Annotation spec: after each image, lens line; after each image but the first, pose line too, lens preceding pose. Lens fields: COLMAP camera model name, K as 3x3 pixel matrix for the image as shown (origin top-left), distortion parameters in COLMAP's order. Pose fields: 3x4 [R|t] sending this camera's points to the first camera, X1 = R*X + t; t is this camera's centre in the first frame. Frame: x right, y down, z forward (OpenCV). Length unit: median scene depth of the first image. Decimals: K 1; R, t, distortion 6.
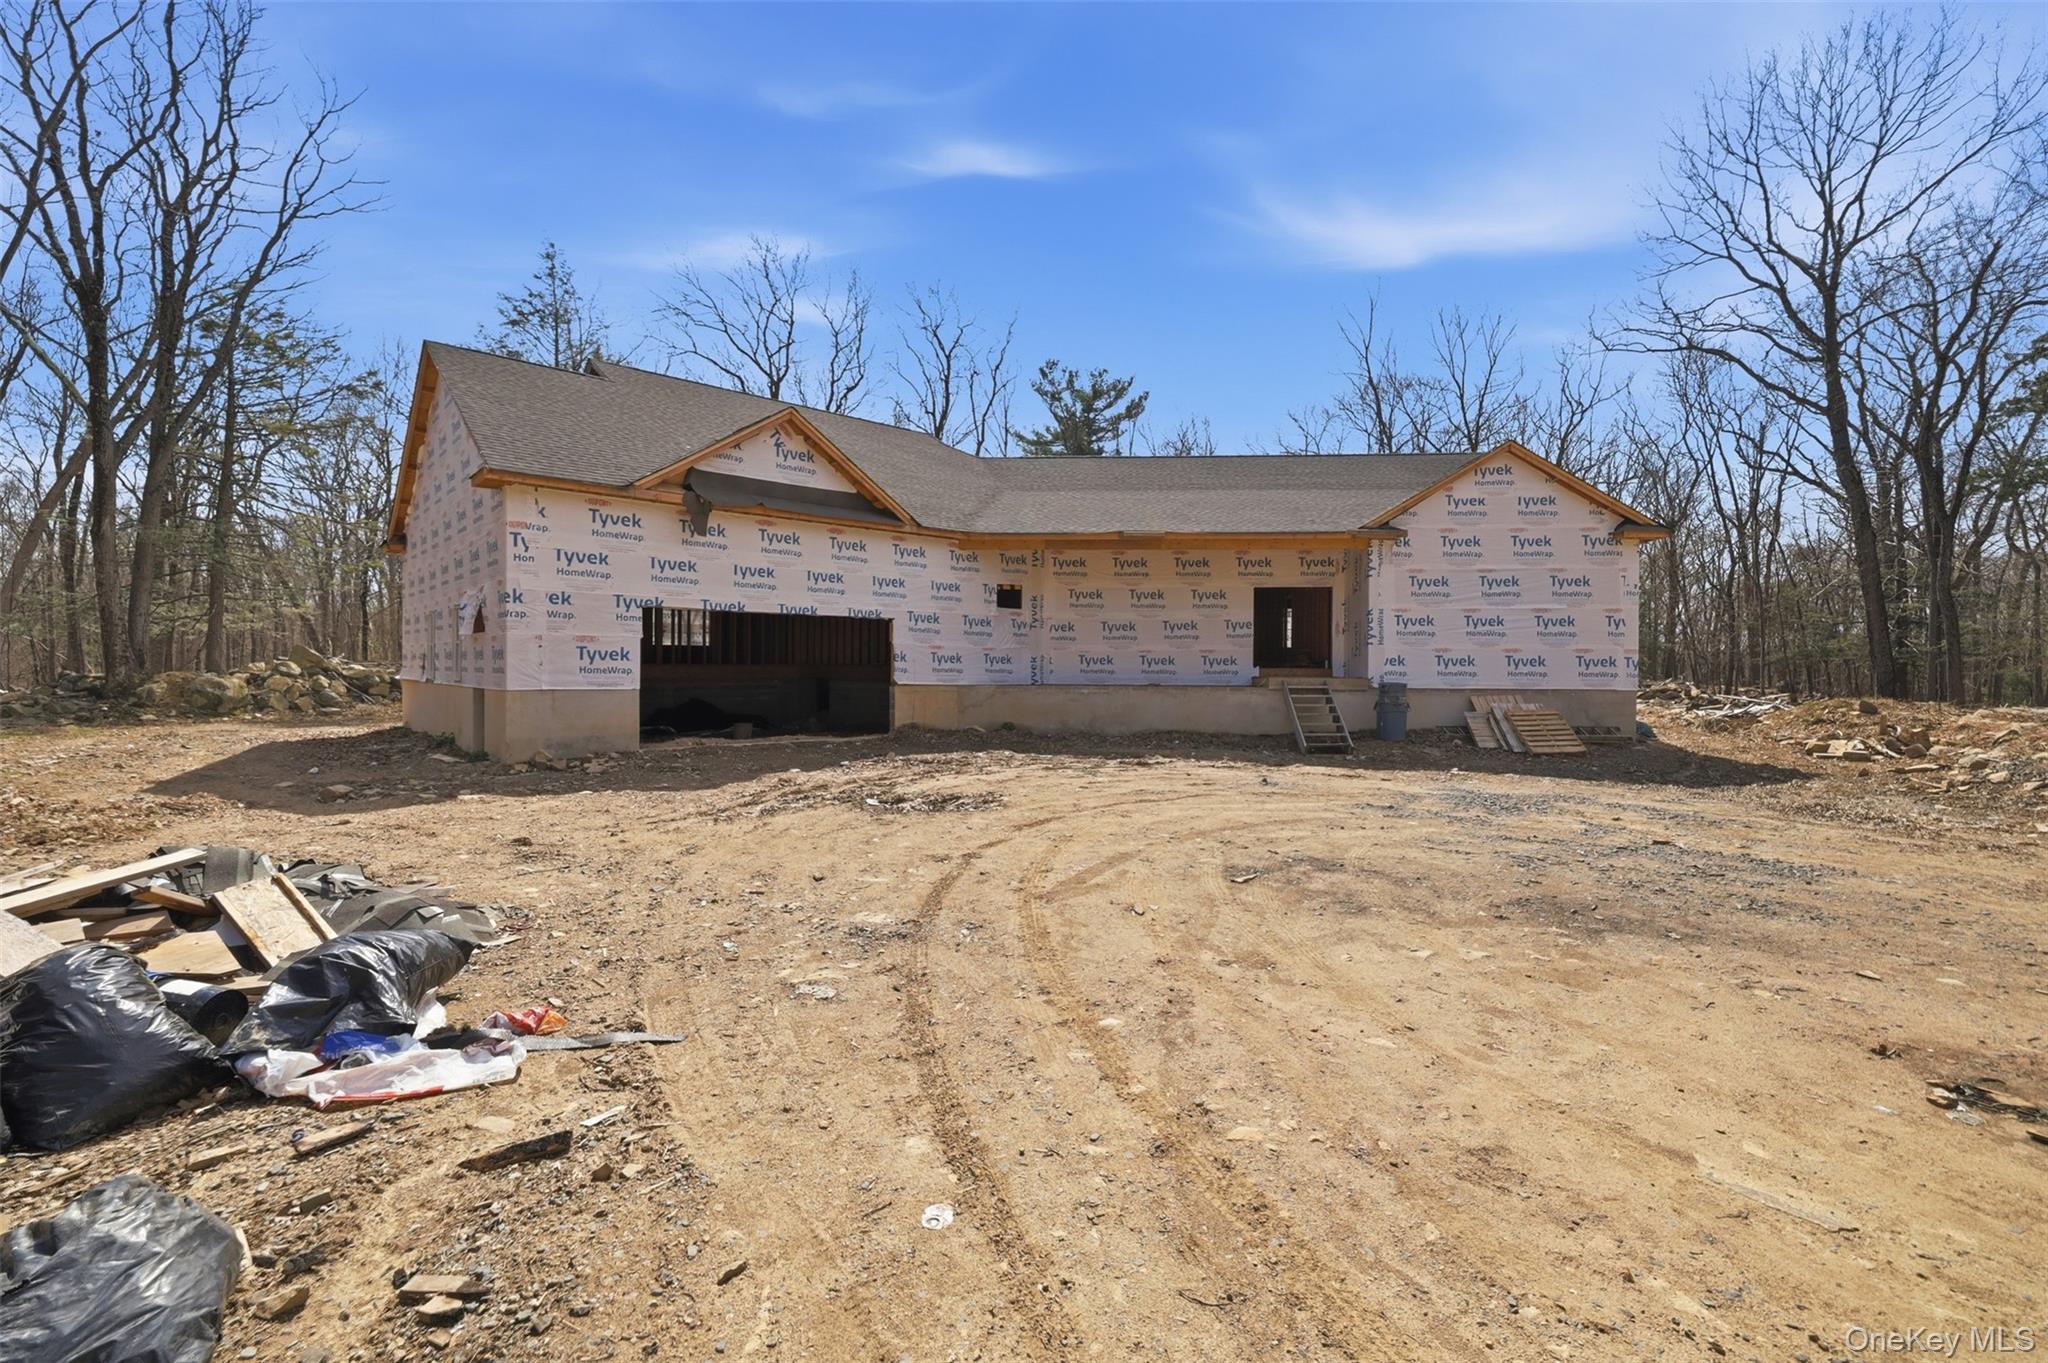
lens RADIAL K [[890.2, 0, 1031.5], [0, 890.2, 686.3], [0, 0, 1]] dist [0.002365, 0.000461]
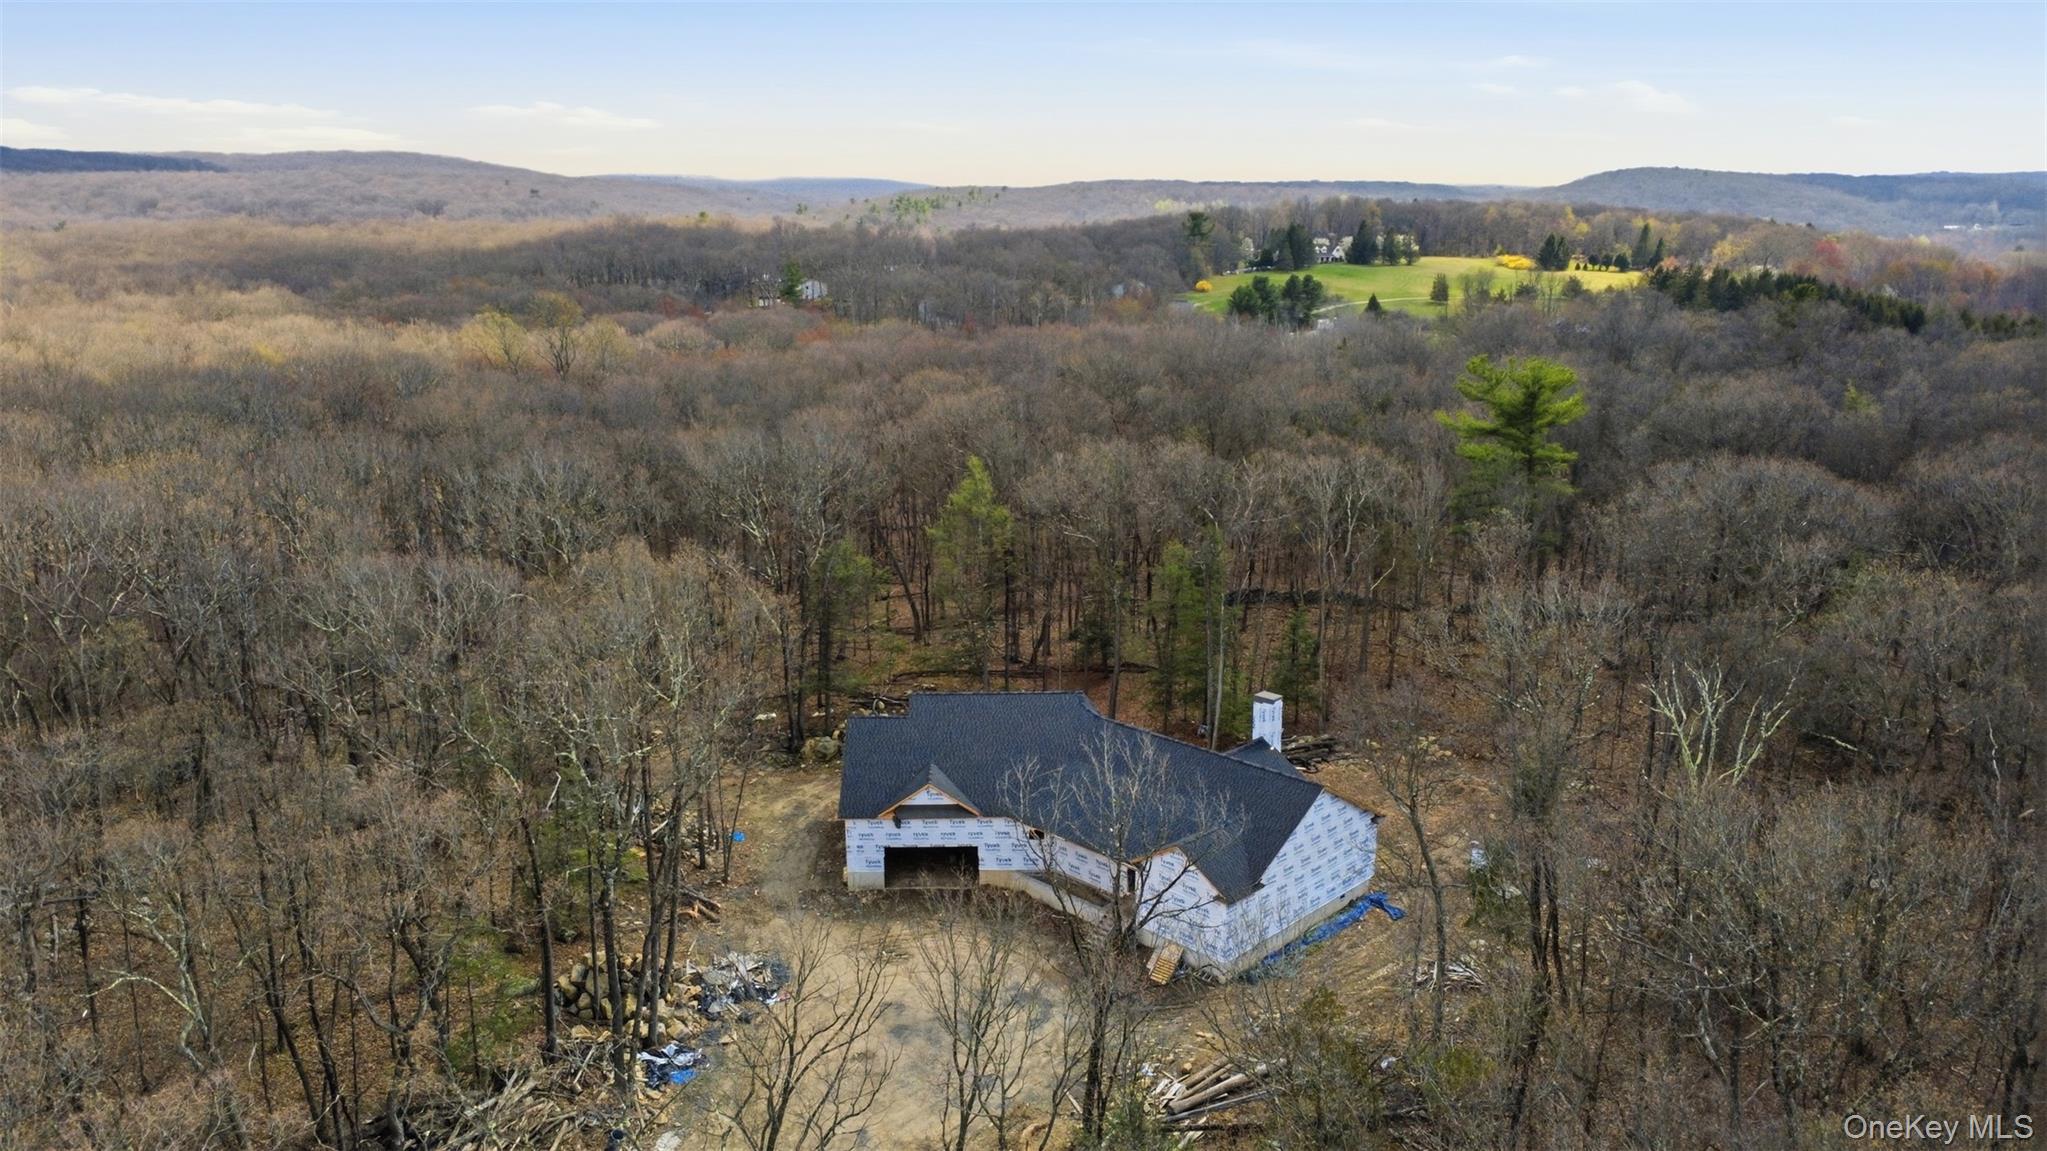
lens RADIAL K [[1453.2, 0, 1023.5], [0, 1453.2, 575.5], [0, 0, 1]] dist [-0.009039, -0.000982]
pose [[0.756646, 0.152472, -0.635798, 2.424446], [-0.004504, 0.973621, 0.228126, -1.748811], [0.653810, -0.169747, 0.737373, -1.823172]]
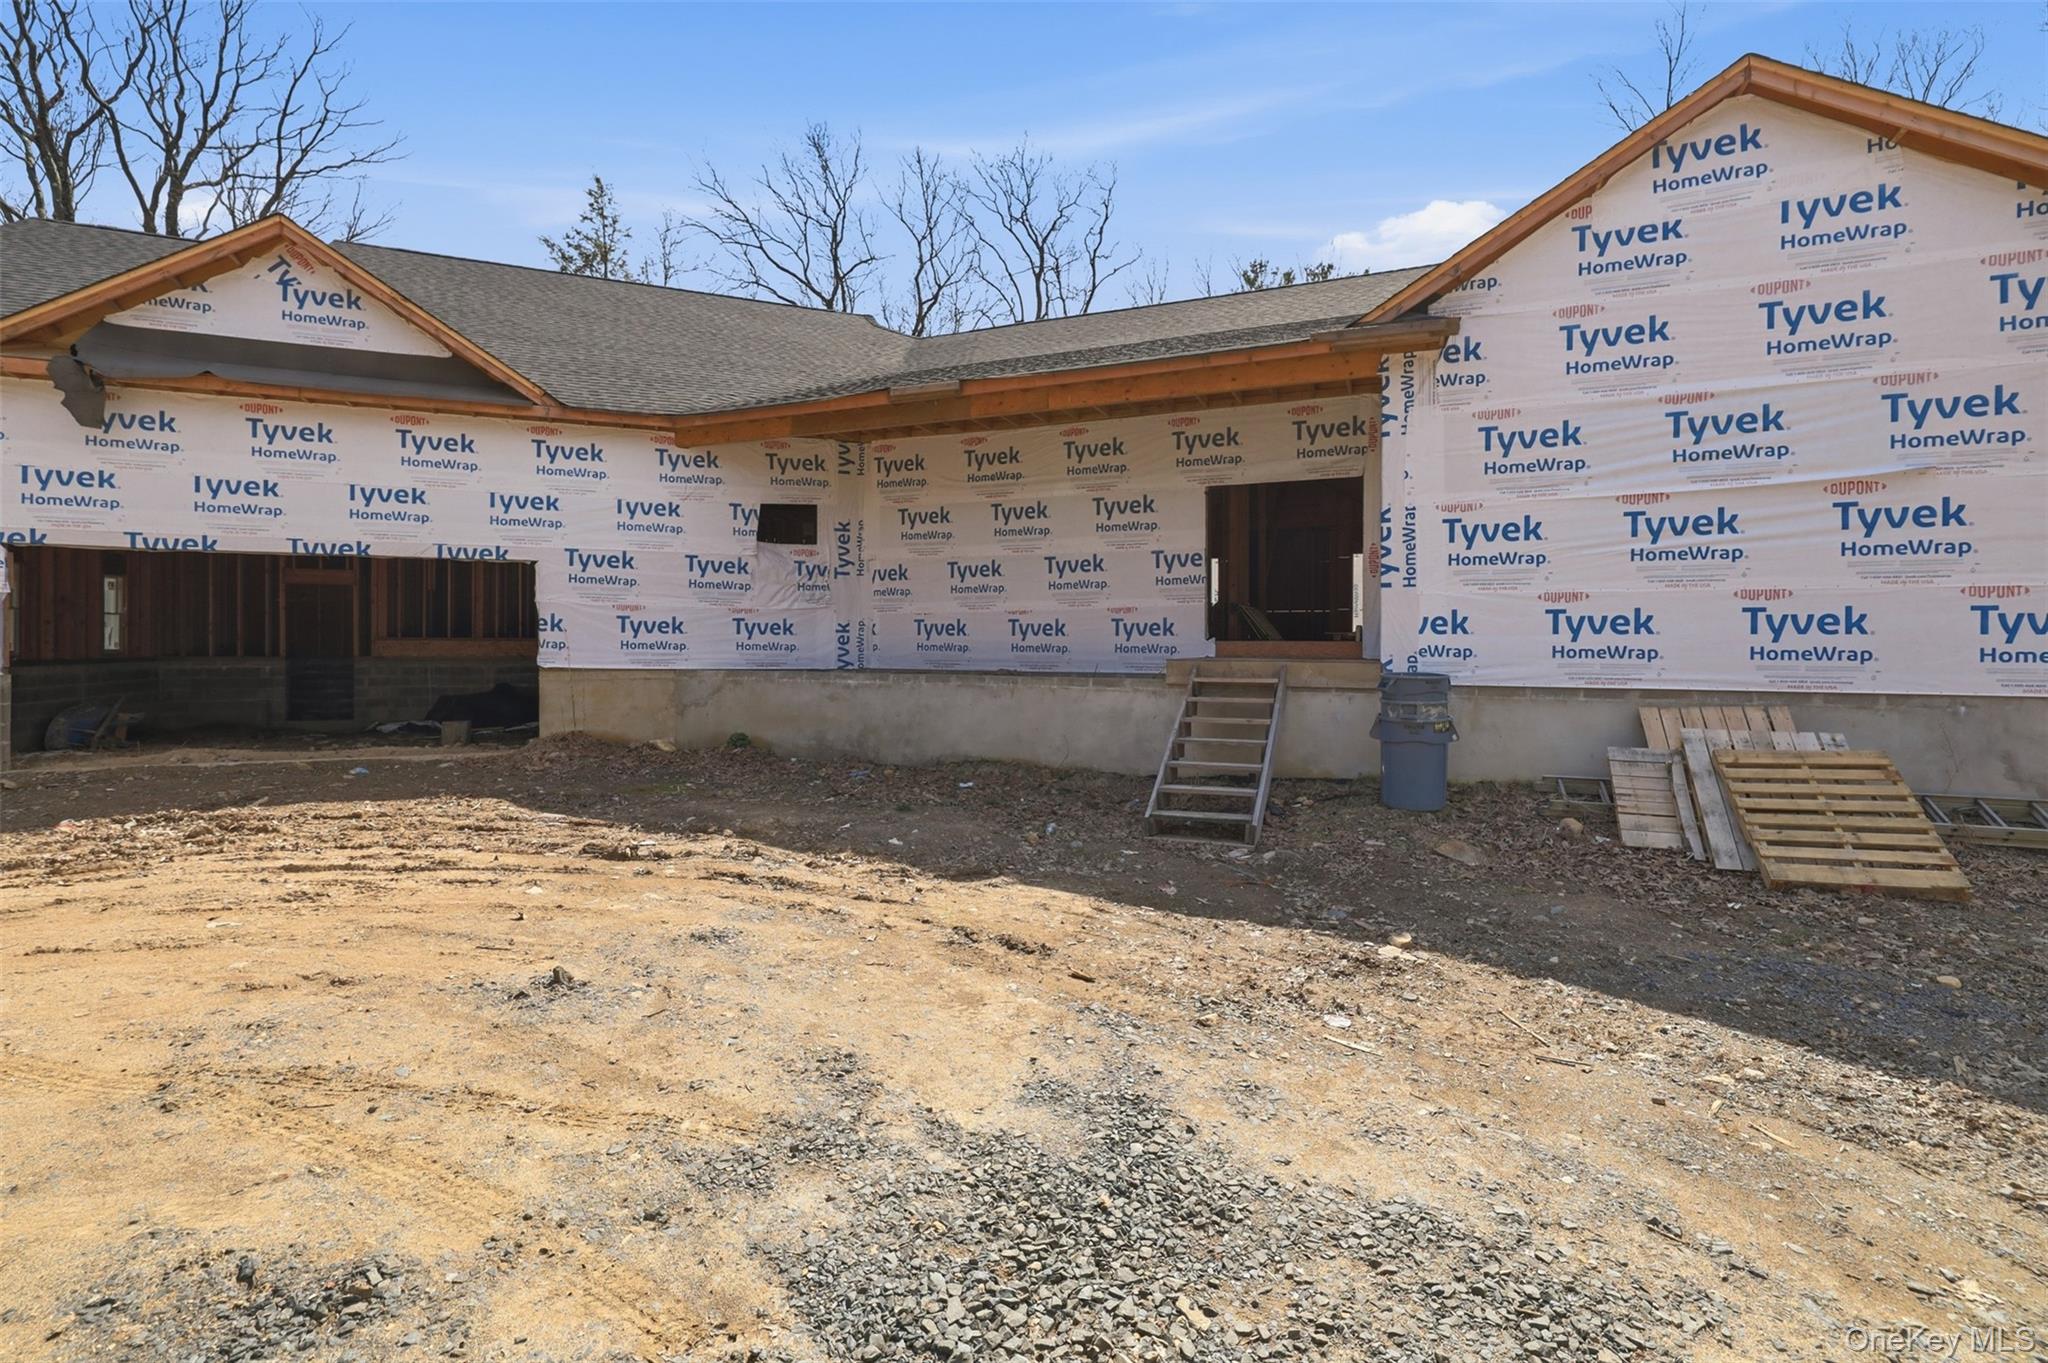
lens RADIAL K [[925.9, 0, 1023.7], [0, 925.9, 655.7], [0, 0, 1]] dist [0.001663, 0.000266]
pose [[0.941216, 0.002476, -0.337797, 0.368270], [-0.005479, 0.999954, -0.007936, -0.007700], [0.337761, 0.009320, 0.941186, 0.501053]]
